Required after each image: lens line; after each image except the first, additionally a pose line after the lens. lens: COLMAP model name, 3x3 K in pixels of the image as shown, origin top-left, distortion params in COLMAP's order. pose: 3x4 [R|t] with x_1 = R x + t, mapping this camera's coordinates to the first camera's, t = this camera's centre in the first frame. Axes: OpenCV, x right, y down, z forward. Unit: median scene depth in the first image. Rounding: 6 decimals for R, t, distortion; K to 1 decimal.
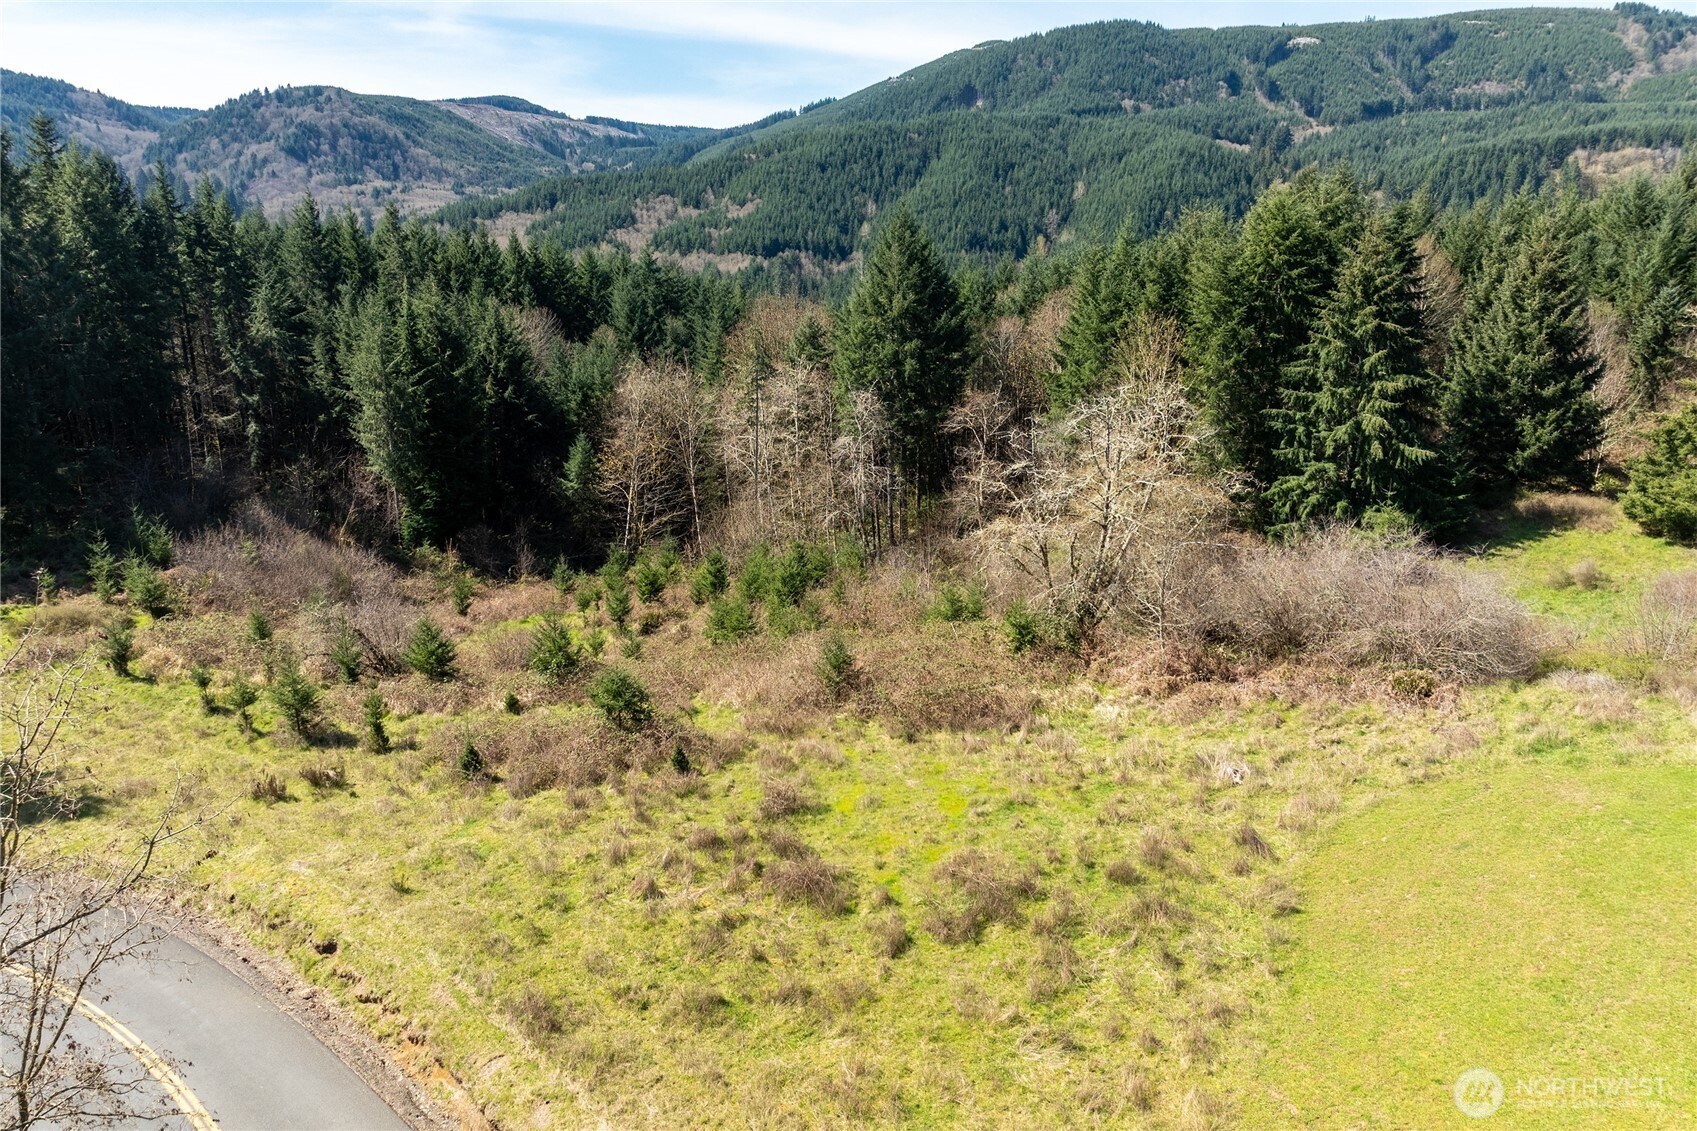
lens RADIAL K [[1201.5, 0, 848.5], [0, 1201.5, 565.5], [0, 0, 1]] dist [-0.066075, 0.043553]
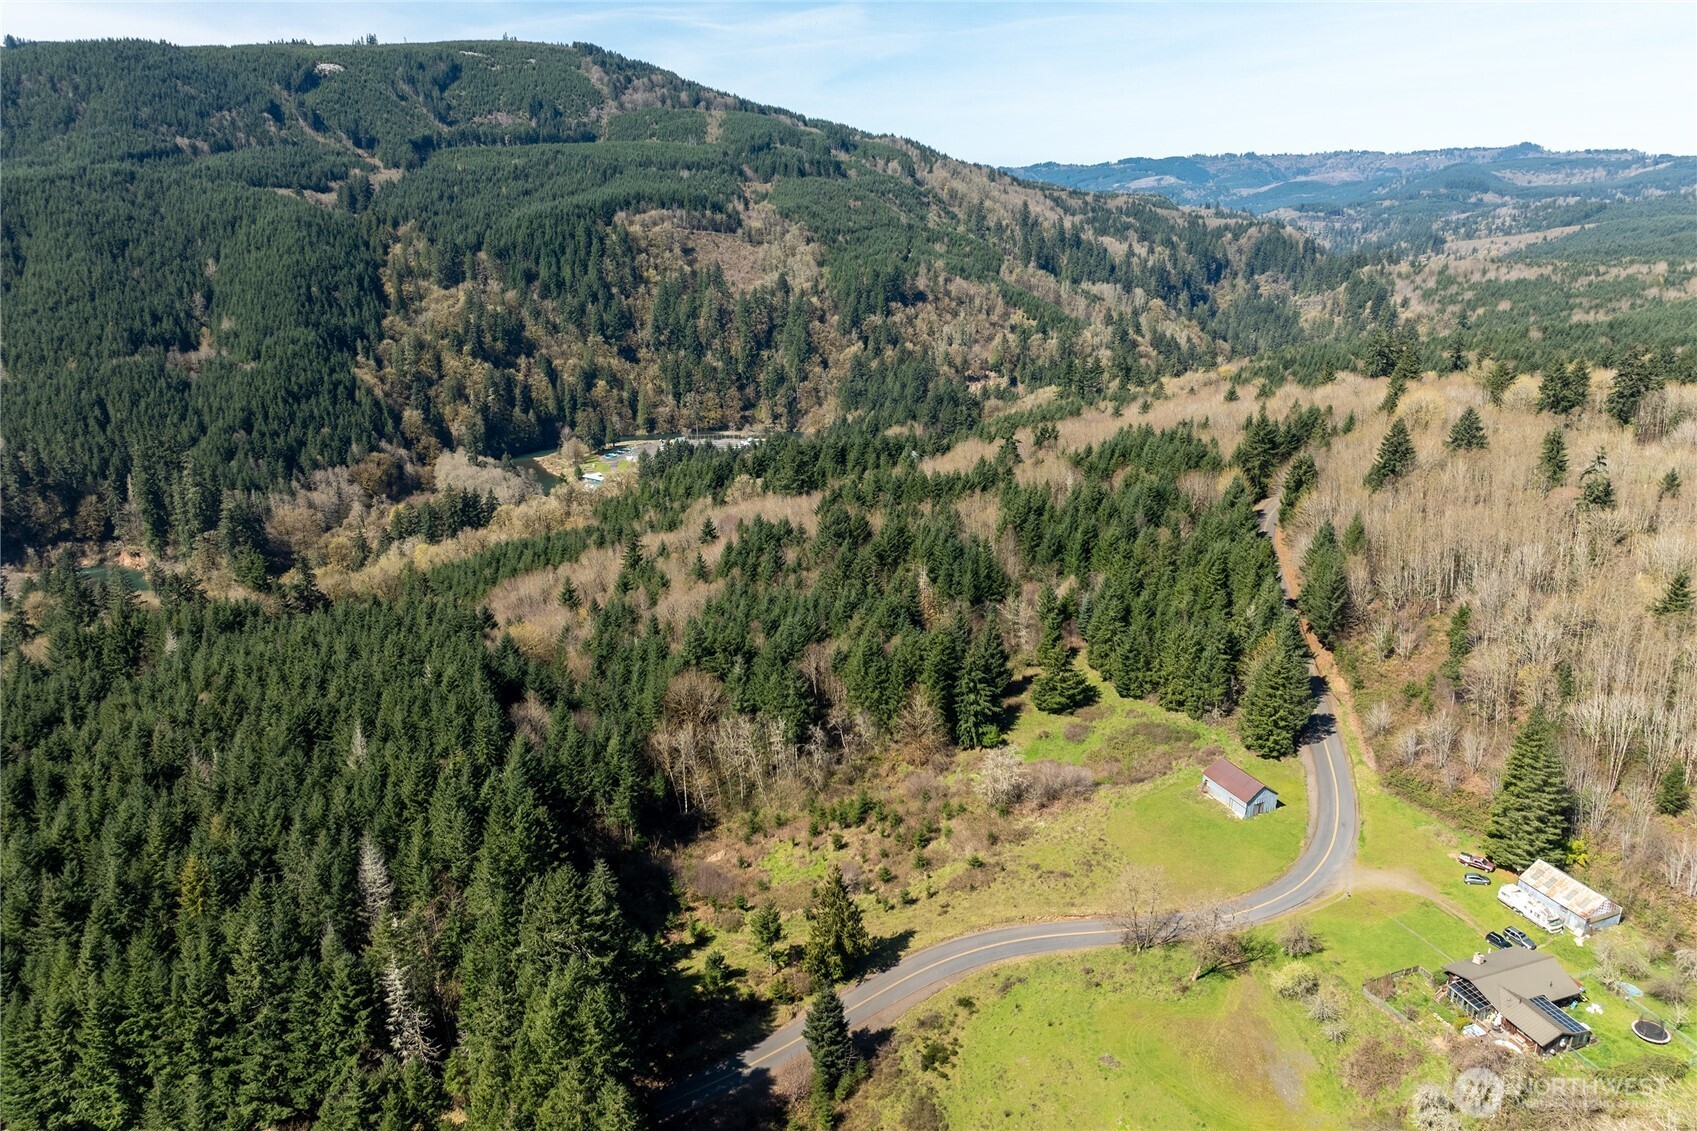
lens RADIAL K [[1195.9, 0, 848.5], [0, 1195.9, 565.5], [0, 0, 1]] dist [-0.040278, 0.014317]
pose [[0.701191, -0.228047, 0.675518, -0.181358], [0.198743, 0.972430, 0.121985, -0.088616], [-0.684713, 0.048720, 0.727183, -0.109267]]
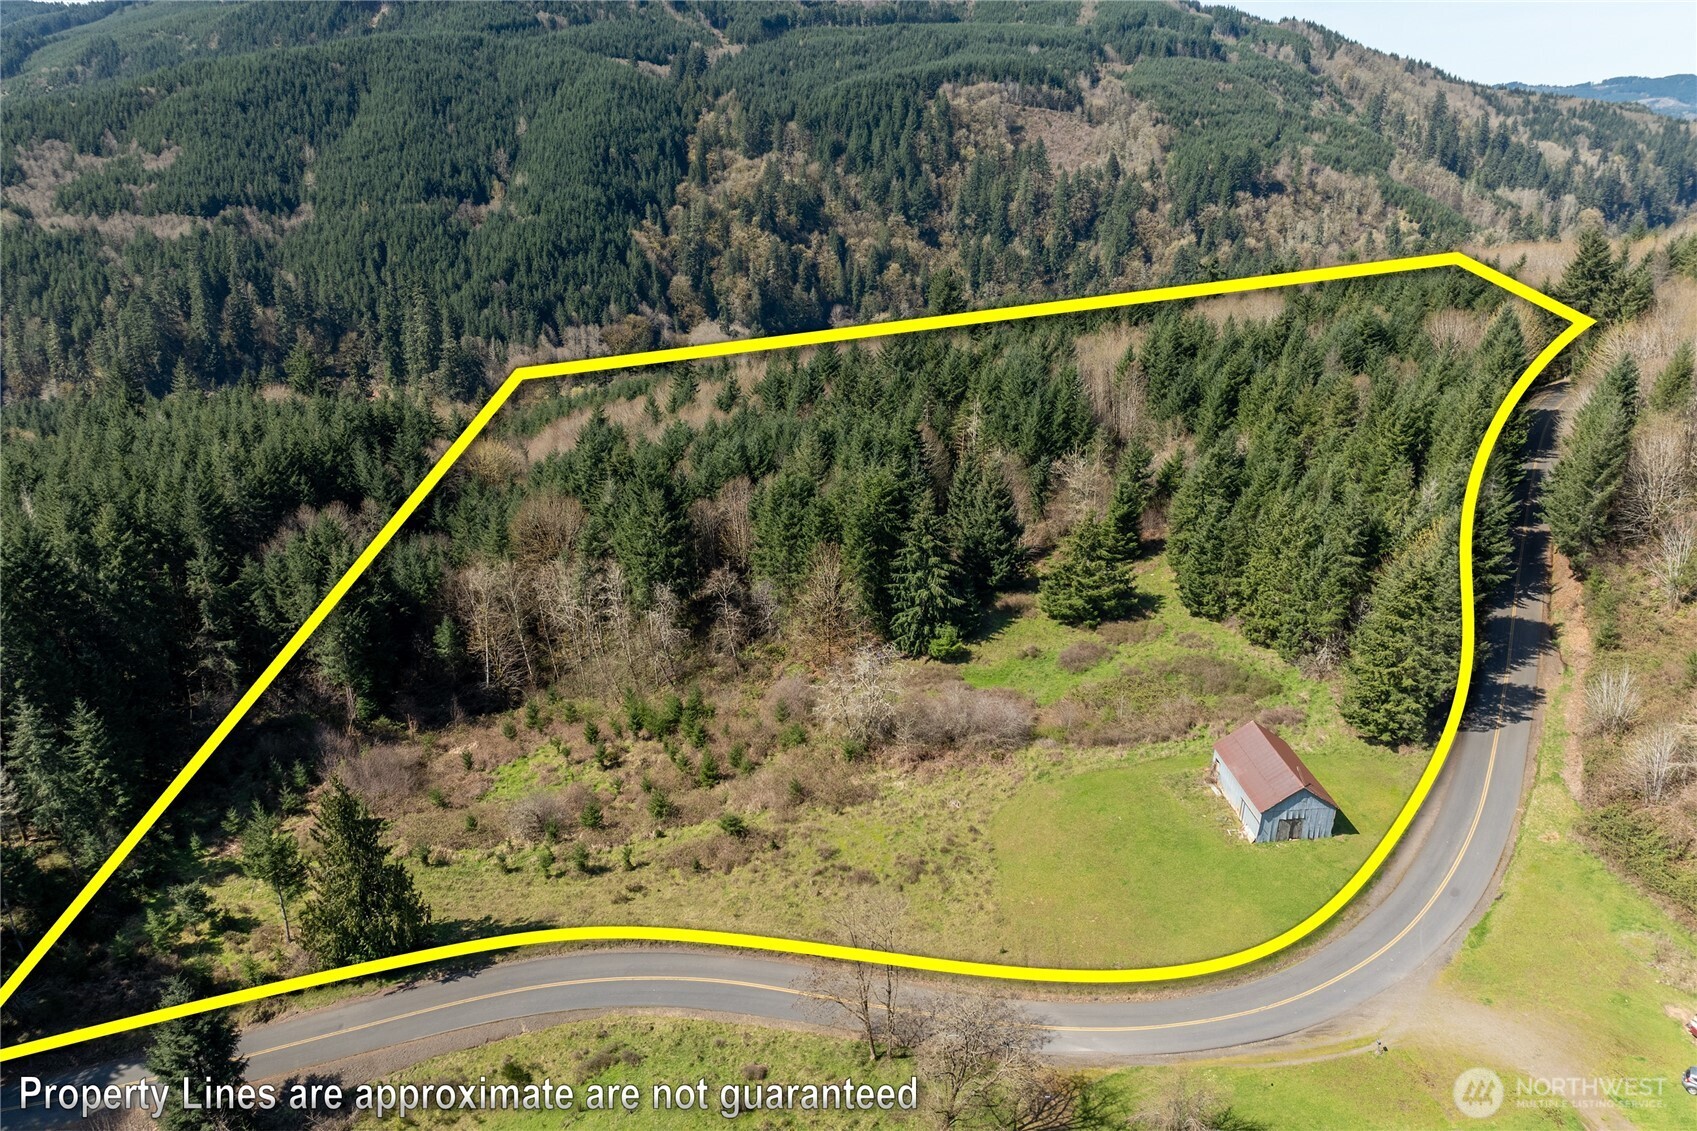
lens RADIAL K [[1195.4, 0, 853.3], [0, 1195.4, 589.1], [0, 0, 1]] dist [-0.035811, 0.007804]
pose [[0.891799, -0.174238, 0.417535, -0.051638], [0.124135, 0.981684, 0.144522, -0.039801], [-0.435069, -0.077054, 0.897094, -0.075381]]
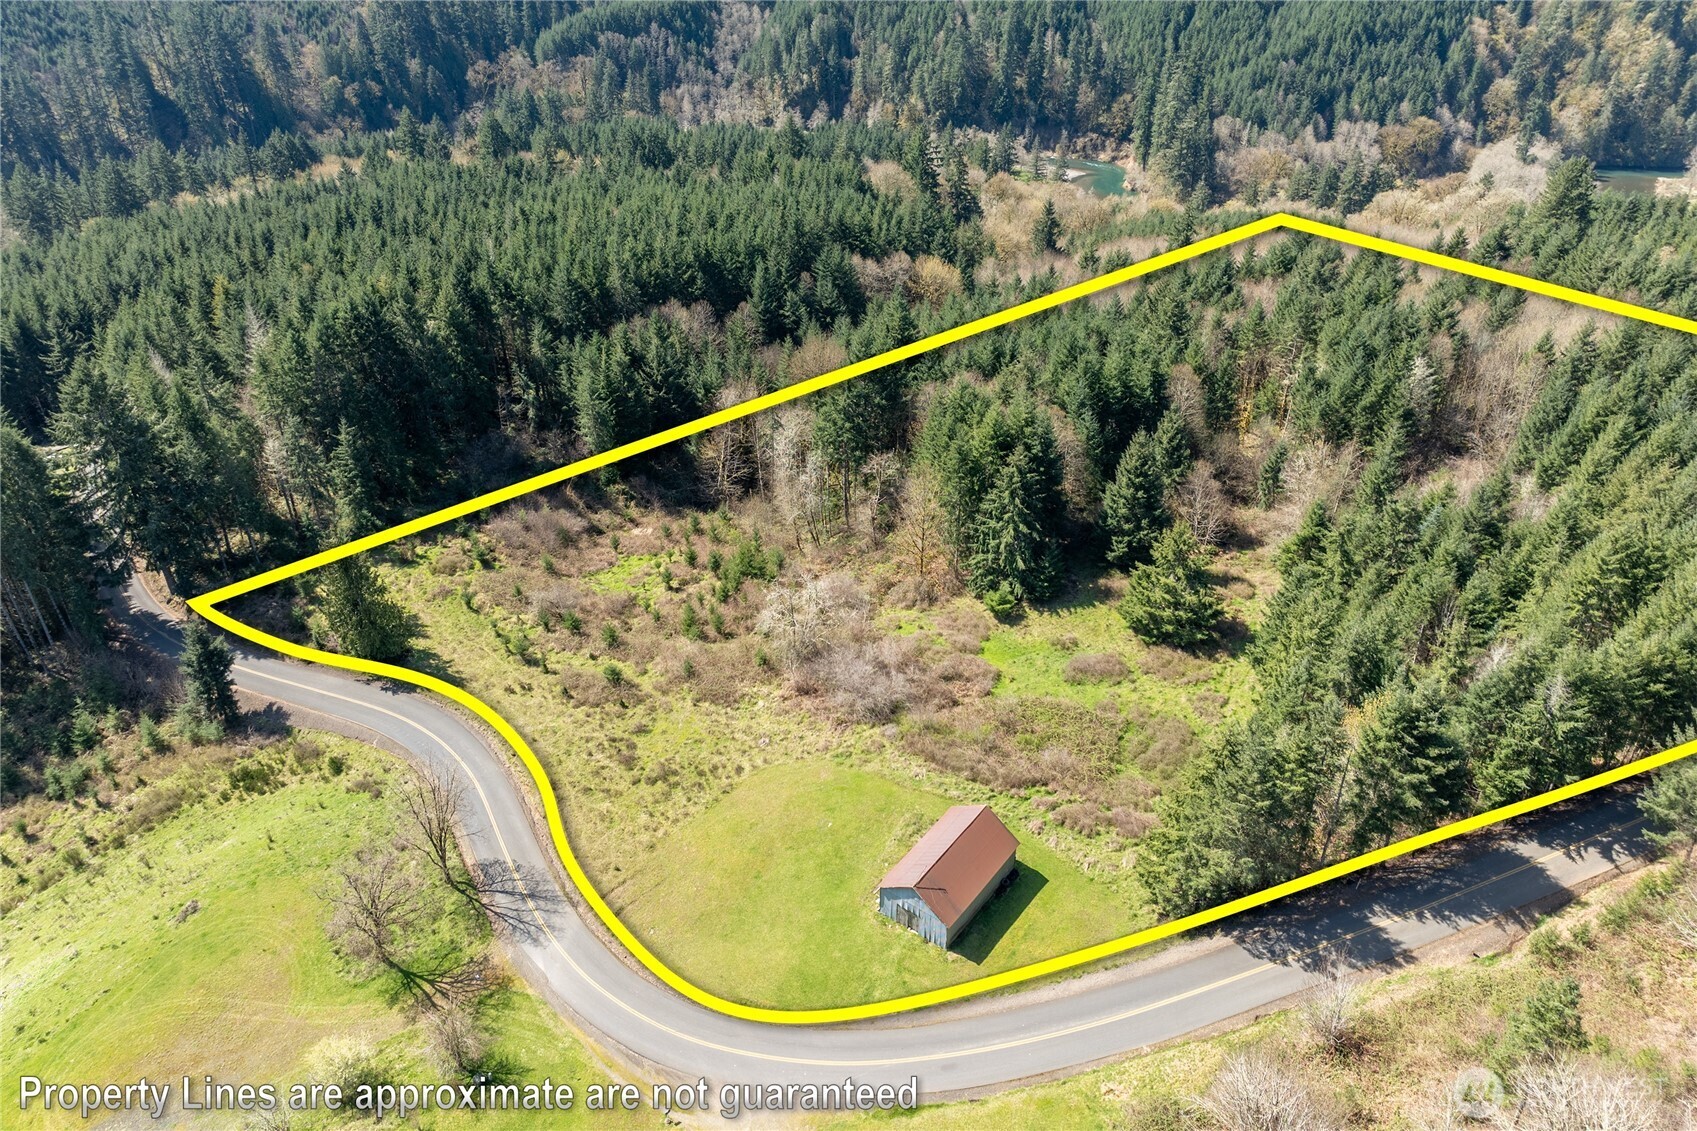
lens RADIAL K [[1200.1, 0, 850.1], [0, 1200.1, 507.2], [0, 0, 1]] dist [-0.036636, 0.007066]
pose [[0.964385, 0.127060, -0.231985, 0.058629], [-0.064553, 0.963605, 0.259418, -0.063305], [0.256504, -0.235203, 0.937489, -0.090918]]
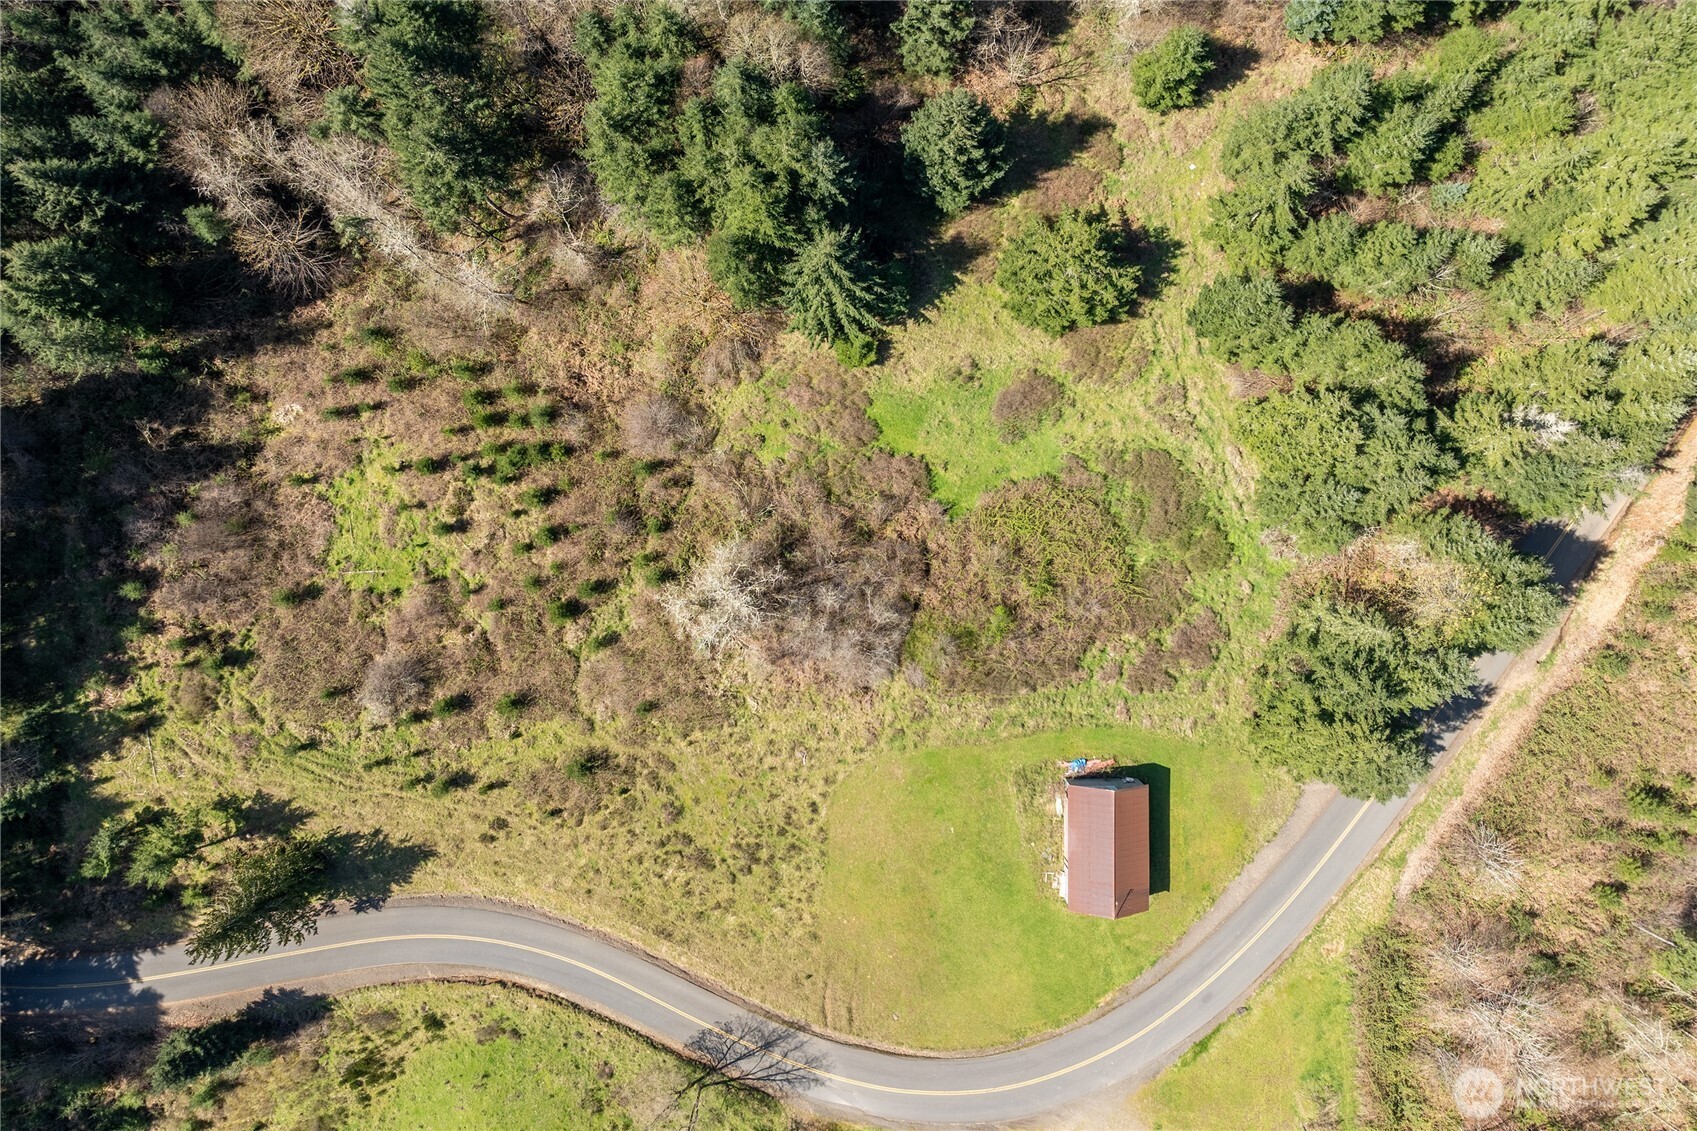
lens RADIAL K [[1195.9, 0, 848.5], [0, 1195.9, 565.5], [0, 0, 1]] dist [-0.040278, 0.014317]
pose [[0.925464, -0.378435, -0.017431, 0.031115], [0.120913, 0.251462, 0.960285, -0.133882], [-0.359022, -0.890816, 0.278476, 0.025137]]
